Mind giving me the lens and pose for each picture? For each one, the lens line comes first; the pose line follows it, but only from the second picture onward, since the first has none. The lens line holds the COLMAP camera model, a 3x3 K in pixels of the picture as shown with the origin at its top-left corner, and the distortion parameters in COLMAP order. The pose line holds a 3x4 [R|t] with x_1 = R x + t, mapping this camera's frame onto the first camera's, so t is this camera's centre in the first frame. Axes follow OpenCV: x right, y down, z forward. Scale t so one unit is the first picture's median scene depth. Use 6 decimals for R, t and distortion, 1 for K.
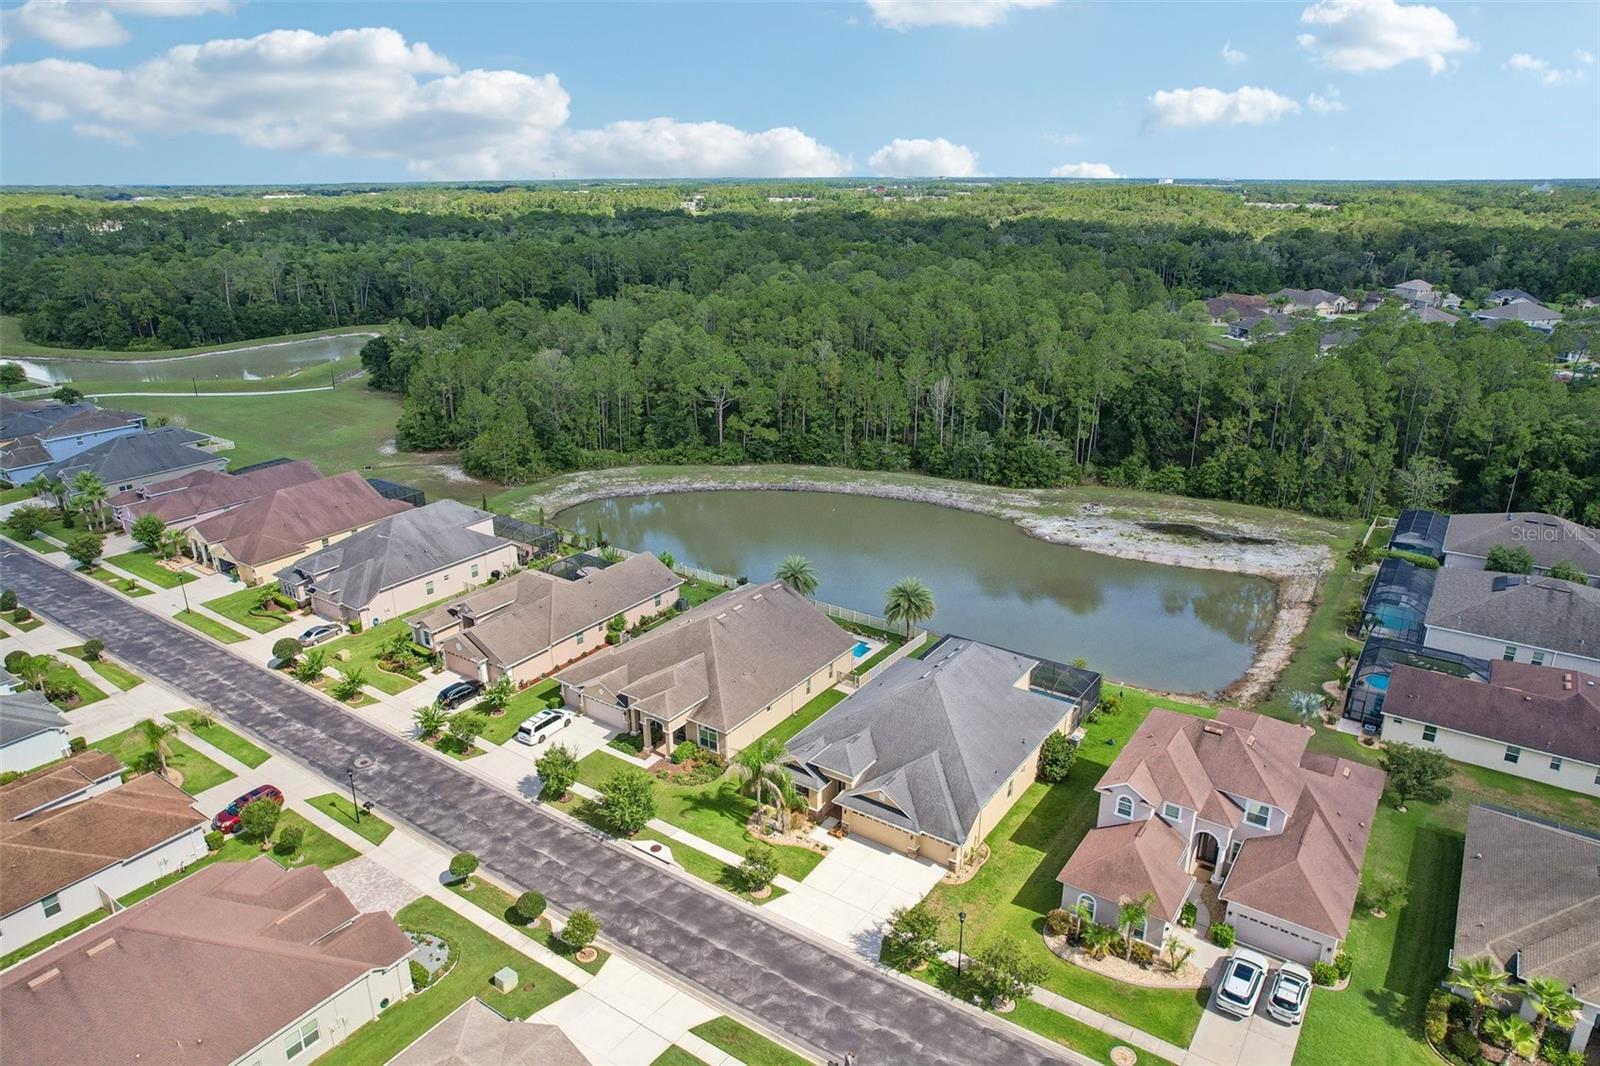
lens RADIAL K [[1025.1, 0, 802.5], [0, 1025.1, 532.2], [0, 0, 1]] dist [-0.072216, 0.061602]
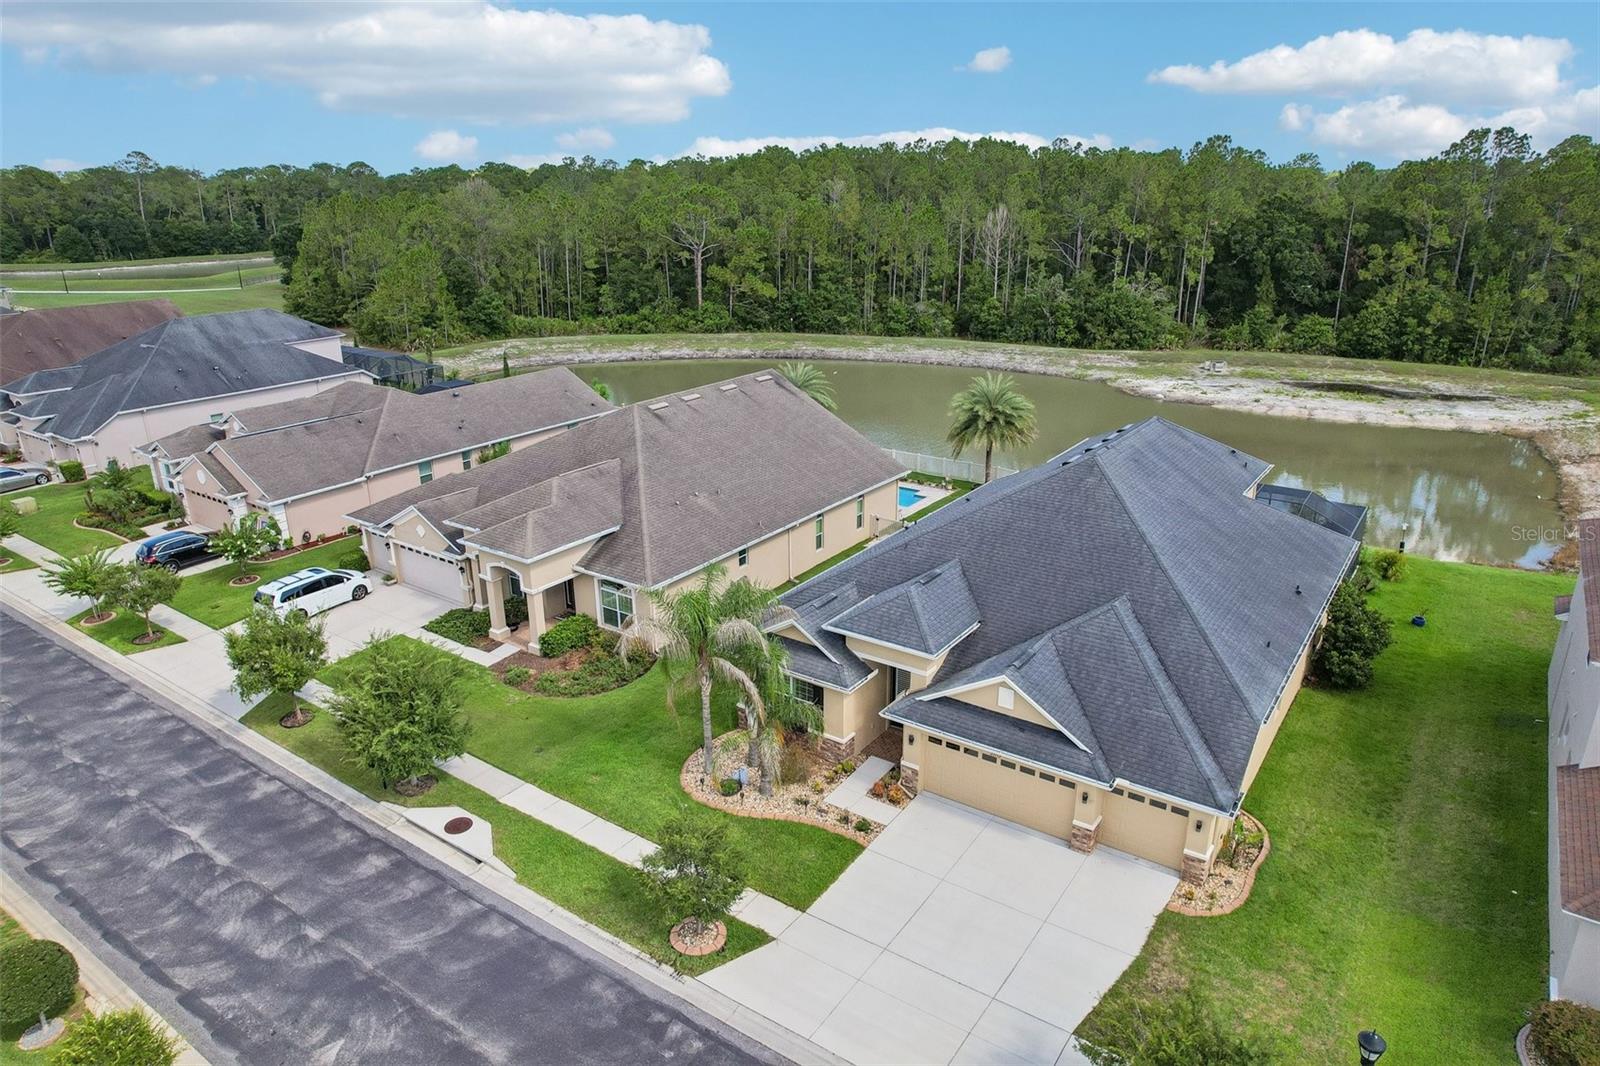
lens RADIAL K [[1025.1, 0, 802.5], [0, 1025.1, 532.2], [0, 0, 1]] dist [-0.072216, 0.061602]
pose [[0.999986, -0.000054, -0.005332, -0.000324], [0.000040, 0.999997, -0.002590, 0.101582], [0.005332, 0.002590, 0.999982, 0.309816]]
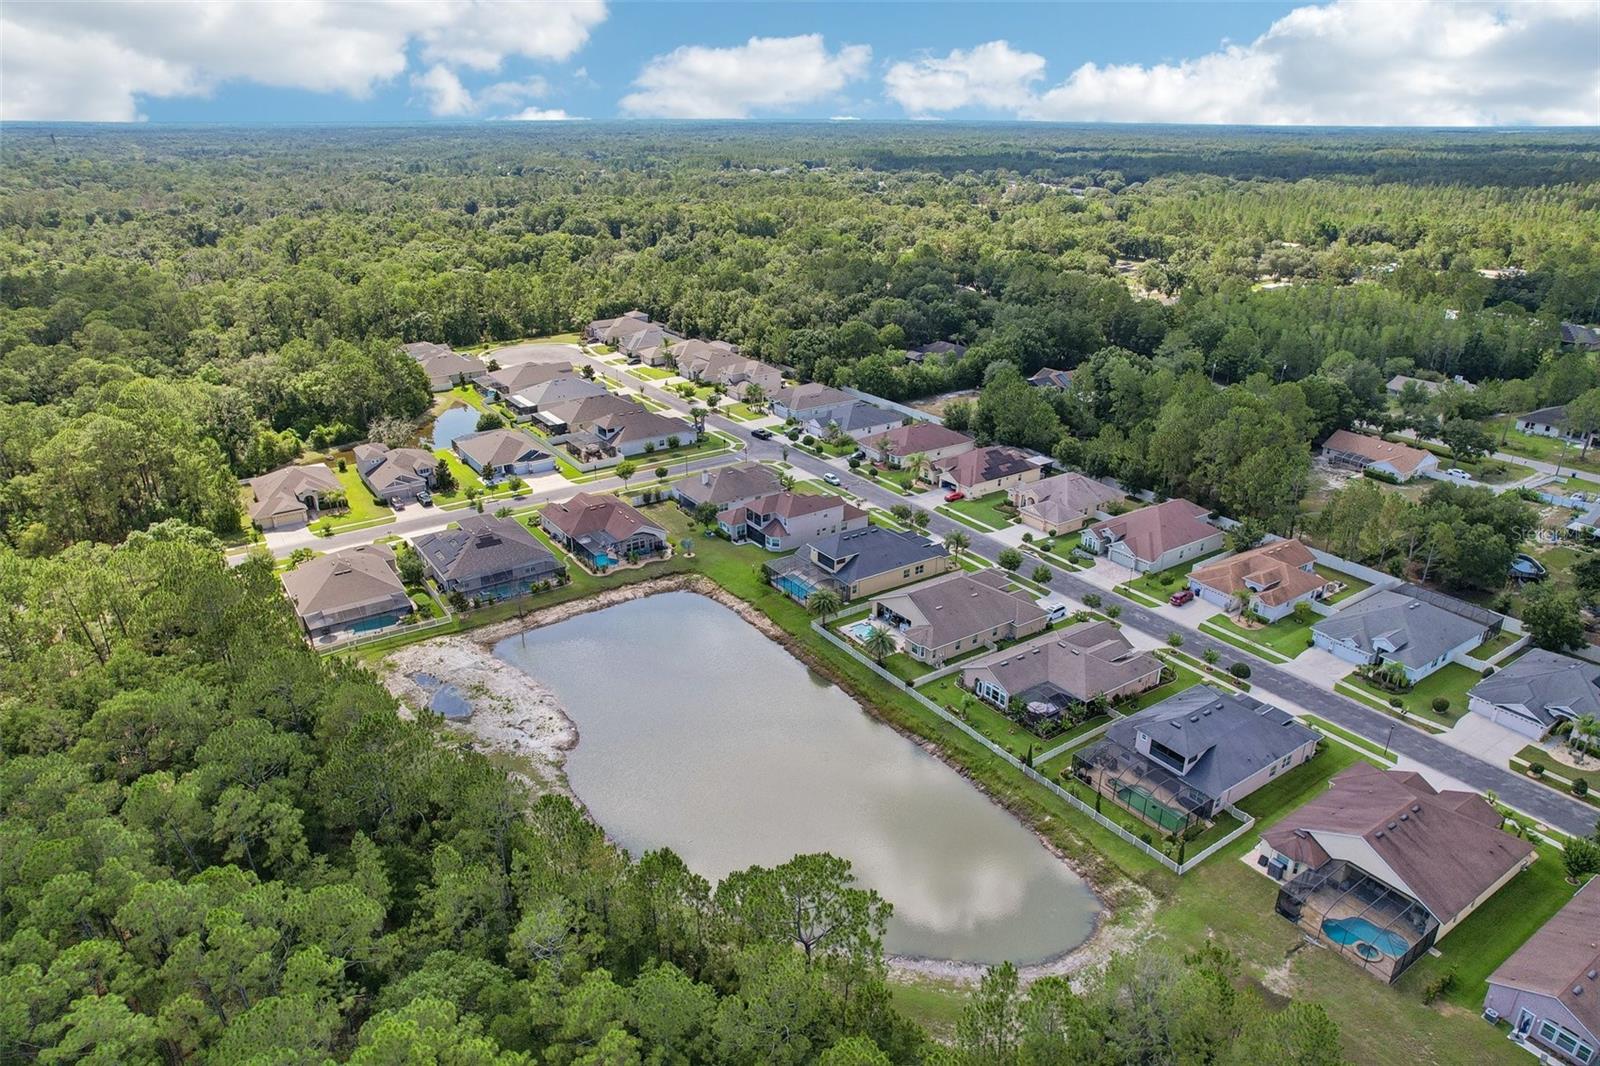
lens RADIAL K [[1025.1, 0, 802.5], [0, 1025.1, 532.2], [0, 0, 1]] dist [-0.072216, 0.061602]
pose [[-0.931824, -0.130938, 0.338467, -0.274048], [0.126677, 0.756628, 0.641457, -0.741924], [-0.340085, 0.640601, -0.688457, 1.493123]]
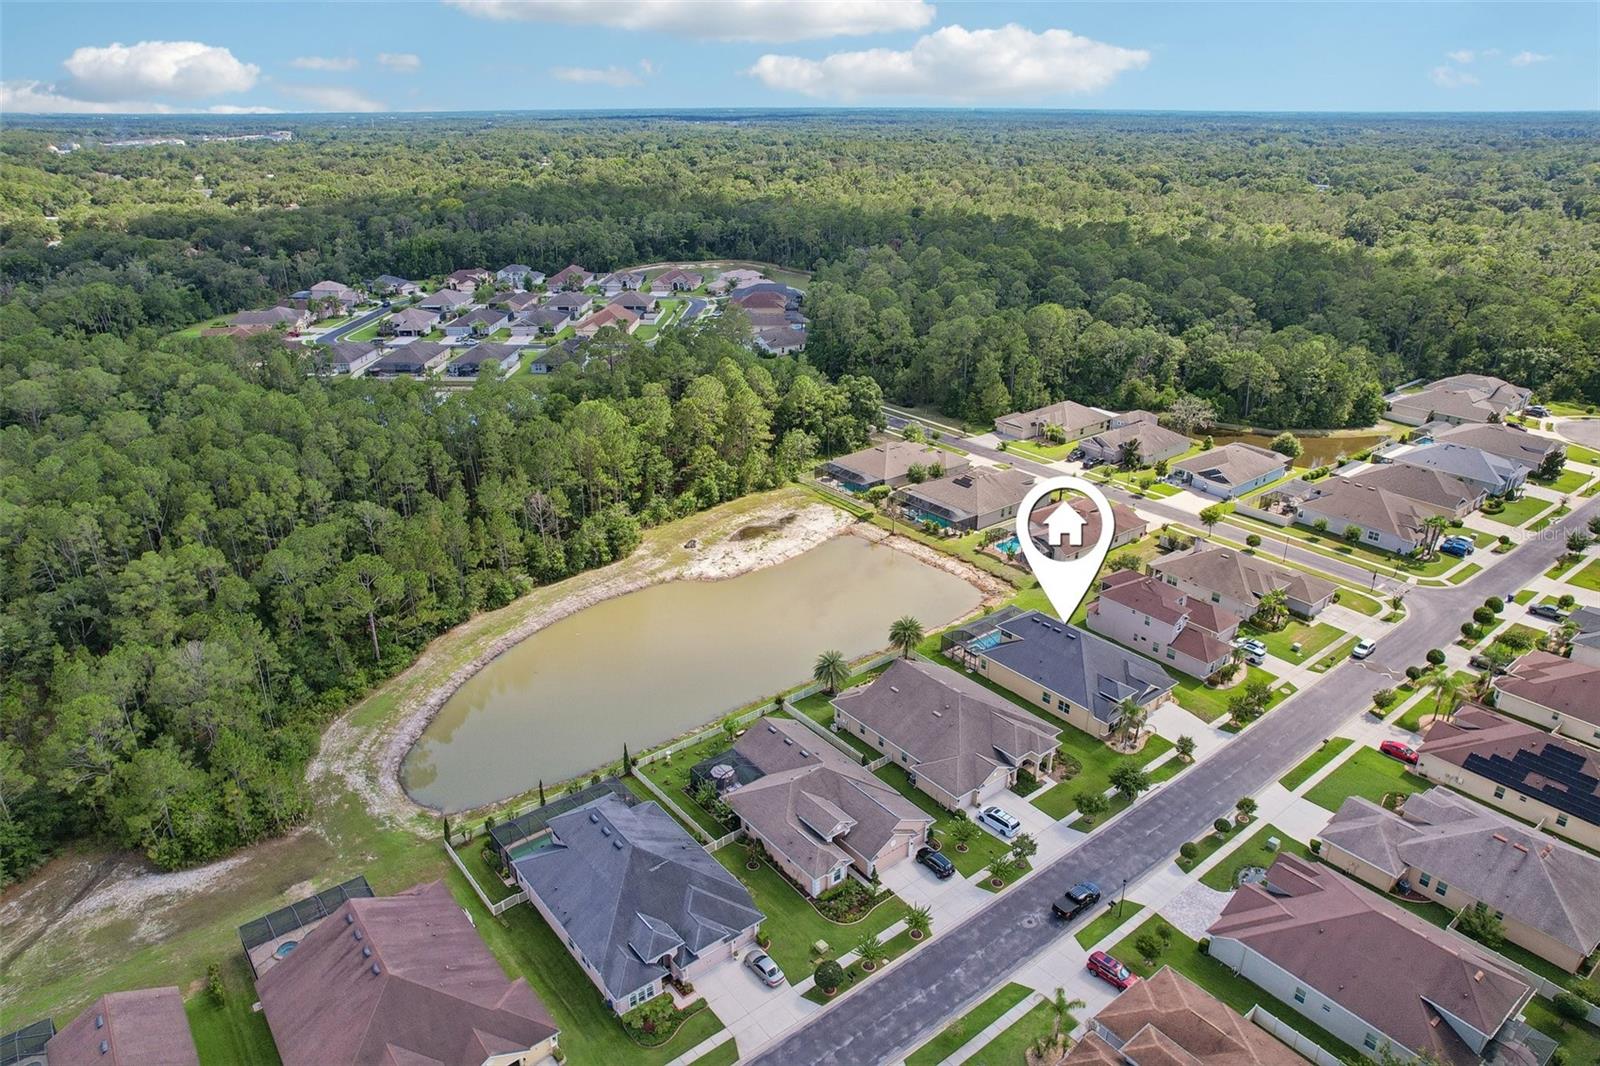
lens RADIAL K [[1025.1, 0, 802.5], [0, 1025.1, 532.2], [0, 0, 1]] dist [-0.072216, 0.061602]
pose [[0.289635, -0.369138, 0.883090, -0.854477], [0.316912, 0.907581, 0.275435, -0.371522], [-0.903149, 0.200086, 0.379851, 0.421402]]
